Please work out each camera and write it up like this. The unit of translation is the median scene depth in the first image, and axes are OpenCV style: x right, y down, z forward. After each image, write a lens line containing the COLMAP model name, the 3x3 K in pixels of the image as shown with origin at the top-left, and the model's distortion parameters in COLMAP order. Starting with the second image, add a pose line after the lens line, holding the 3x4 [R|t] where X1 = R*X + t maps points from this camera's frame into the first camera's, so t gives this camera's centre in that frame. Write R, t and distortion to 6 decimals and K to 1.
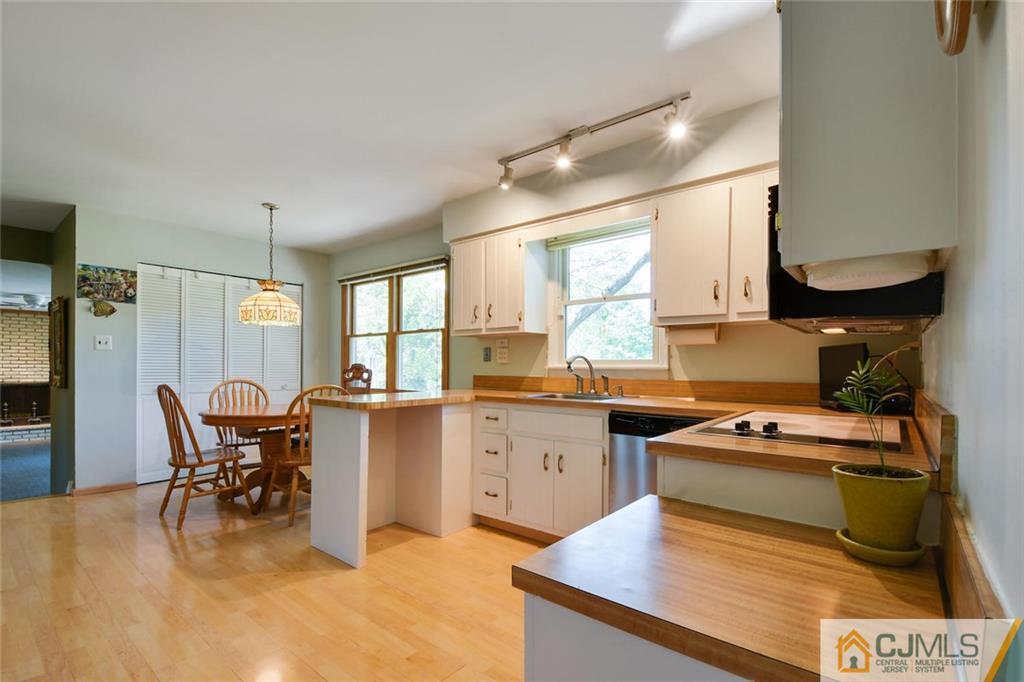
lens RADIAL K [[465.0, 0, 513.8], [0, 465.0, 365.3], [0, 0, 1]] dist [-0.001765, -0.000693]
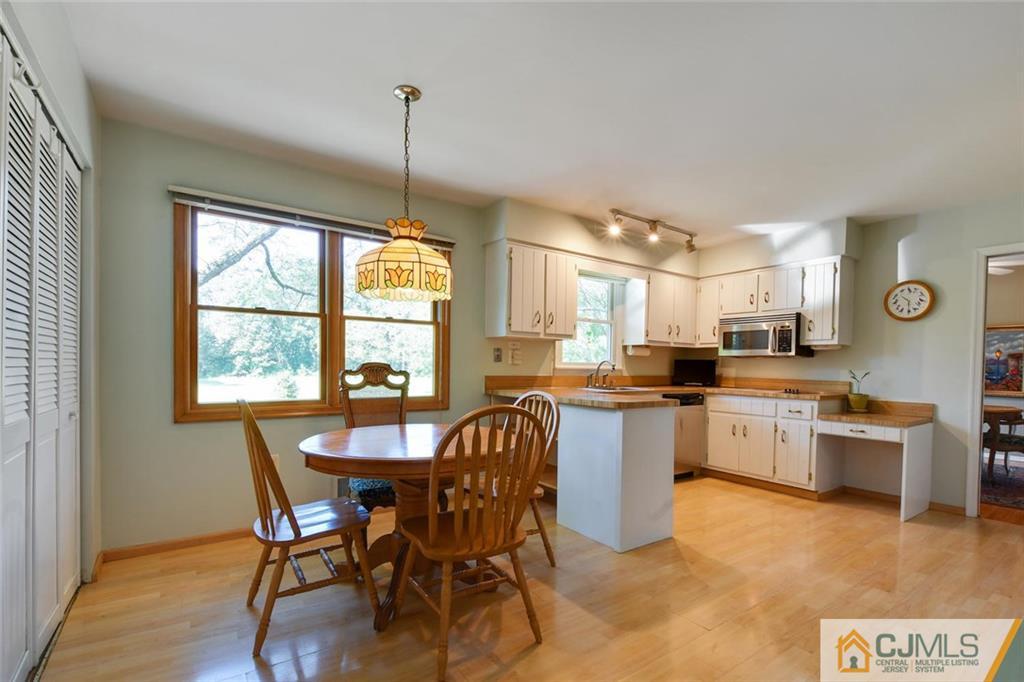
lens RADIAL K [[467.4, 0, 509.2], [0, 467.4, 369.9], [0, 0, 1]] dist [-0.016306, -0.001031]
pose [[0.275633, -0.010843, 0.961202, -1.074287], [-0.016912, 0.999727, 0.016127, -0.007711], [-0.961114, -0.020701, 0.275374, 0.720705]]
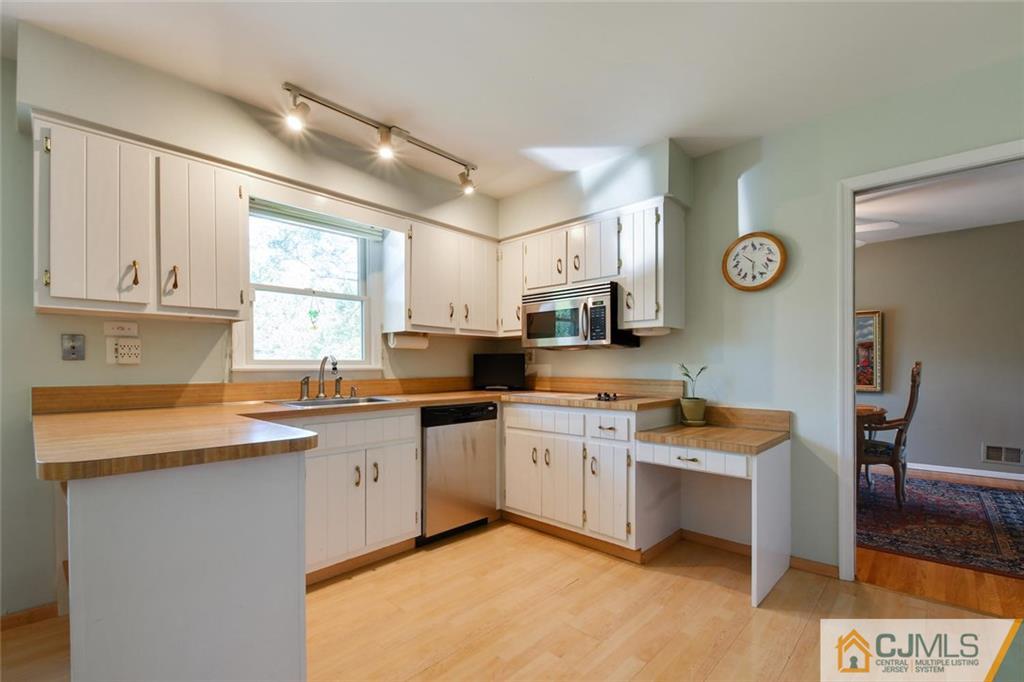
lens RADIAL K [[463.5, 0, 514.4], [0, 463.5, 359.3], [0, 0, 1]] dist [0.005621, 0.000093]
pose [[0.056609, 0.008824, 0.998357, -0.583298], [0.000346, 0.999961, -0.008858, -0.004294], [-0.998396, 0.000847, 0.056604, 0.483246]]
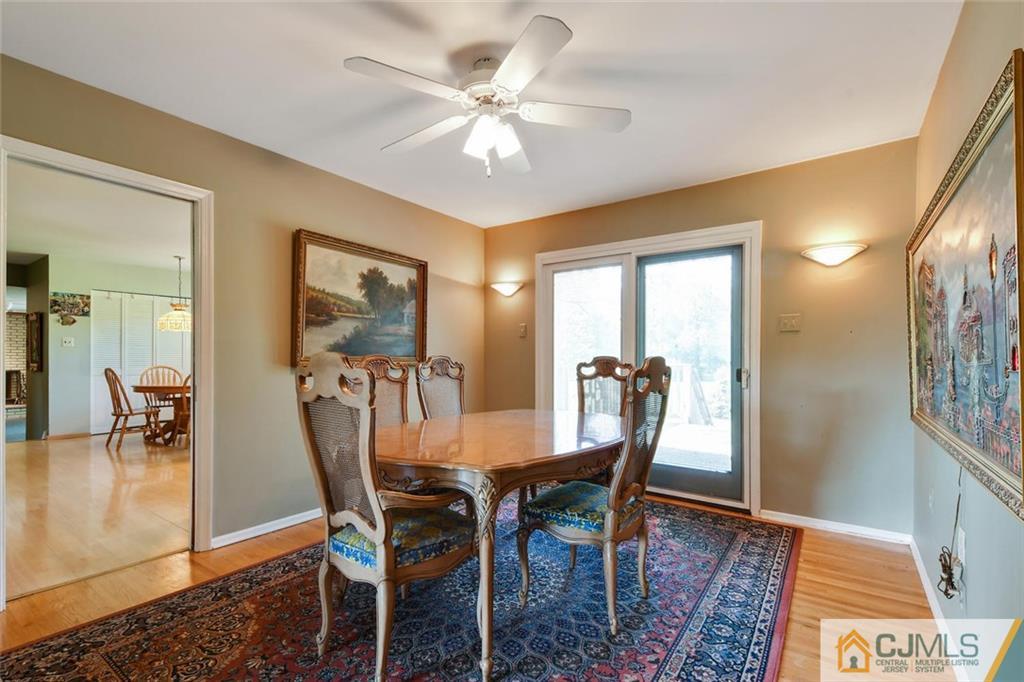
lens RADIAL K [[463.5, 0, 514.4], [0, 463.5, 359.3], [0, 0, 1]] dist [0.005621, 0.000093]
pose [[0.998018, 0.002044, 0.062895, 0.557323], [-0.002446, 0.999977, 0.006317, -0.004953], [-0.062881, -0.006459, 0.998000, -0.711443]]
